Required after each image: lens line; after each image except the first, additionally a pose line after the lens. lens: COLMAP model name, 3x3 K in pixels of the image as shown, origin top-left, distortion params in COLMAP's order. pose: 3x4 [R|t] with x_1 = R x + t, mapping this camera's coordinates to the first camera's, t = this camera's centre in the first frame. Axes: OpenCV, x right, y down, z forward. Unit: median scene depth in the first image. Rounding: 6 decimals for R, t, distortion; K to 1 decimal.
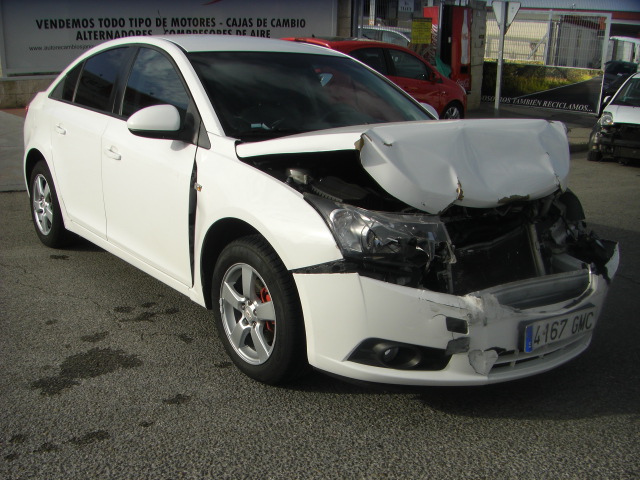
lens RADIAL K [[718.5, 0, 292.2], [0, 718.5, 333.6], [0, 0, 1]] dist [-0.139876, 0.016490]
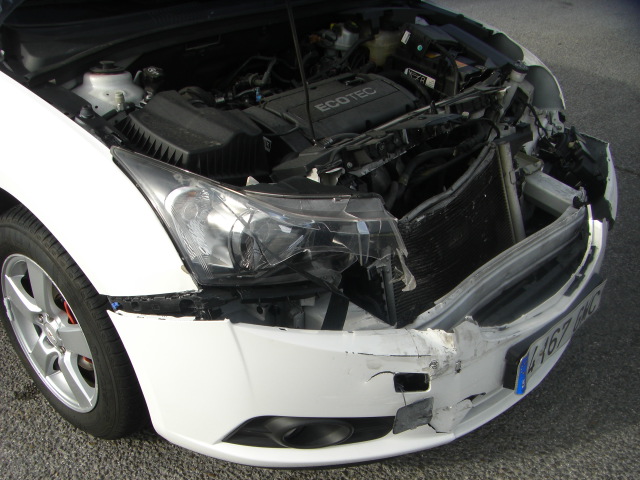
lens RADIAL K [[718.5, 0, 292.2], [0, 718.5, 333.6], [0, 0, 1]] dist [-0.139876, 0.016490]
pose [[0.982494, -0.103168, 0.155118, 0.047982], [0.057309, 0.959656, 0.275274, -0.187732], [-0.177260, -0.261566, 0.948769, 0.436208]]
